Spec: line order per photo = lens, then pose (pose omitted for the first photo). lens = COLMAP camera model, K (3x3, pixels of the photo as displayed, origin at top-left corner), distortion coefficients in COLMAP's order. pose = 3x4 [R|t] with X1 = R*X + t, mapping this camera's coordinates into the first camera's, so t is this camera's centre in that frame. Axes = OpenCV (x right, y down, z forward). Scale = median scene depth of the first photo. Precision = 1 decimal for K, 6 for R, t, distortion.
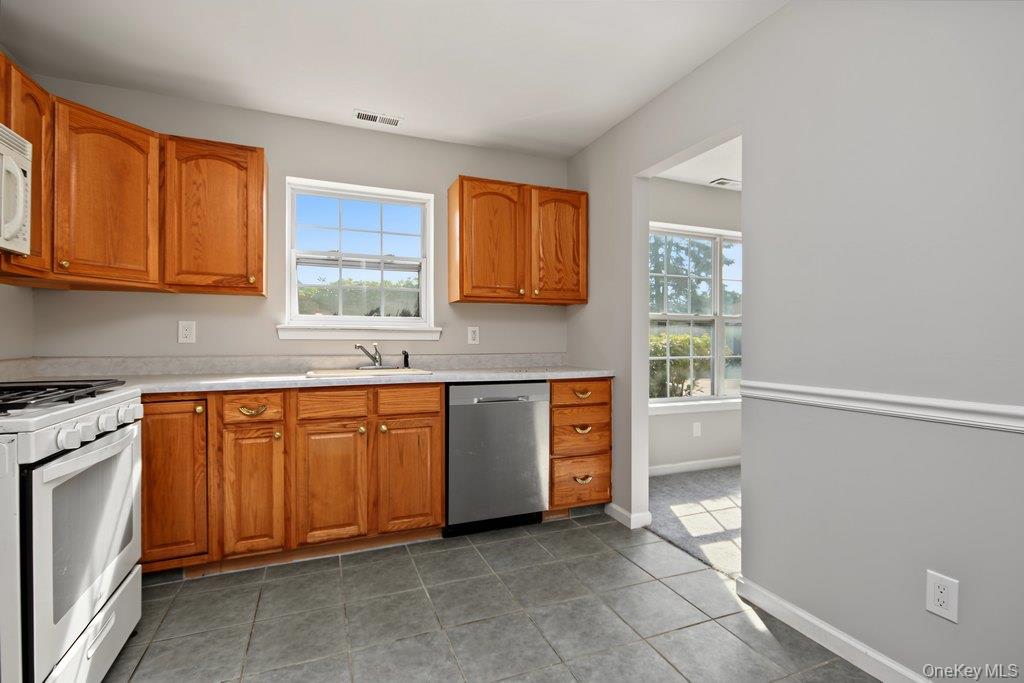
lens RADIAL K [[482.5, 0, 513.9], [0, 482.5, 343.8], [0, 0, 1]] dist [-0.000014, -0.003427]
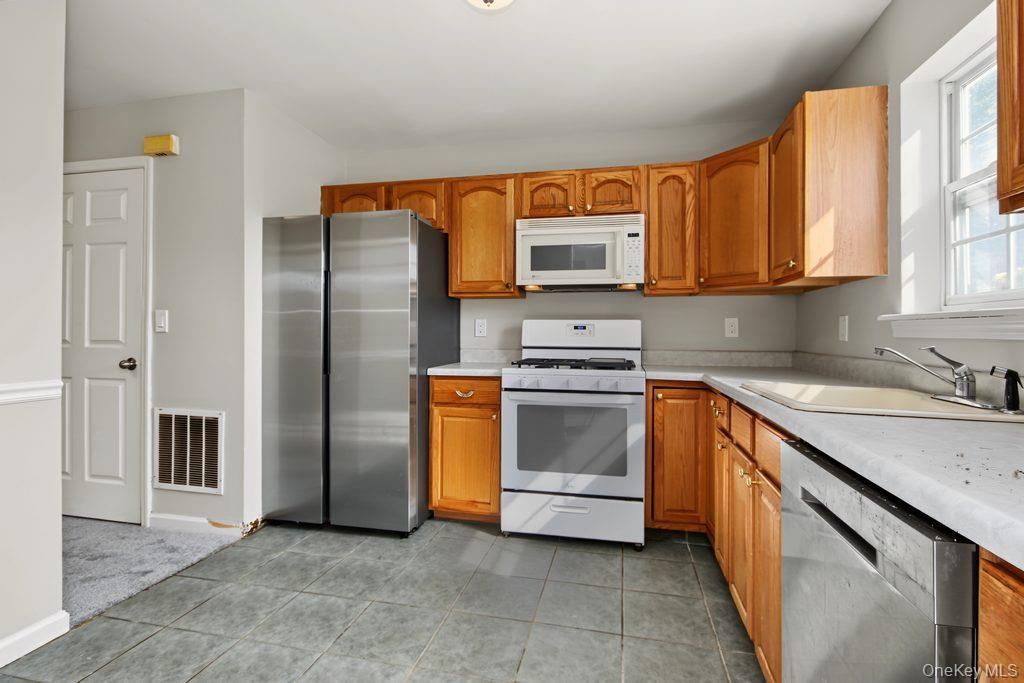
lens RADIAL K [[482.5, 0, 515.1], [0, 482.5, 335.3], [0, 0, 1]] dist [-0.000014, -0.003427]
pose [[-0.571820, -0.004043, -0.820369, 0.396242], [-0.015691, 0.999859, 0.006009, -0.008872], [0.820229, 0.016309, -0.571802, 1.093621]]
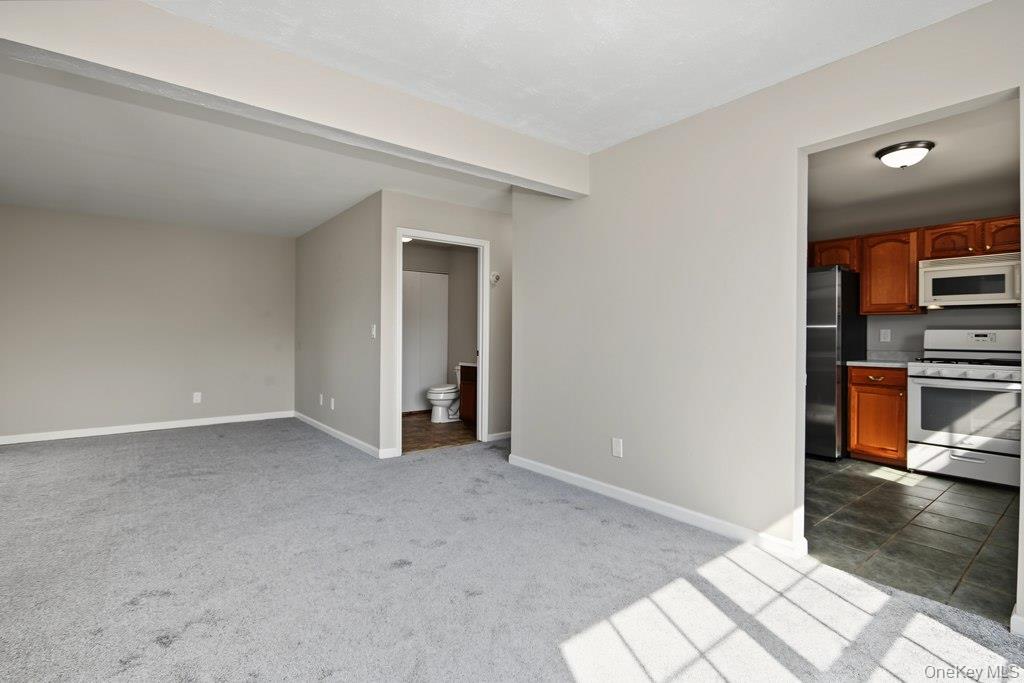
lens RADIAL K [[482.5, 0, 508.0], [0, 482.5, 336.4], [0, 0, 1]] dist [-0.000014, -0.003427]
pose [[-0.962982, -0.011546, -0.269319, 1.289289], [-0.013796, 0.999884, 0.006461, -0.009372], [0.269213, 0.009938, -0.963029, 1.672300]]
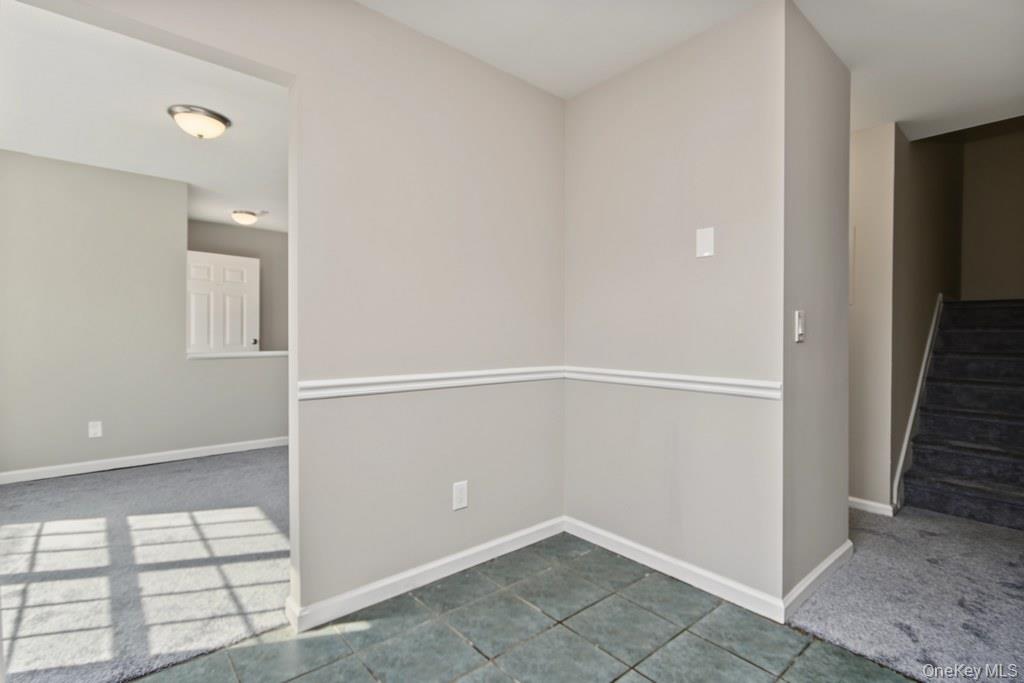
lens RADIAL K [[482.5, 0, 515.4], [0, 482.5, 338.0], [0, 0, 1]] dist [-0.000014, -0.003427]
pose [[-0.315357, -0.011289, 0.948906, -0.387262], [0.009321, 0.999844, 0.014993, -0.009240], [-0.948927, 0.013572, -0.315202, 0.765643]]
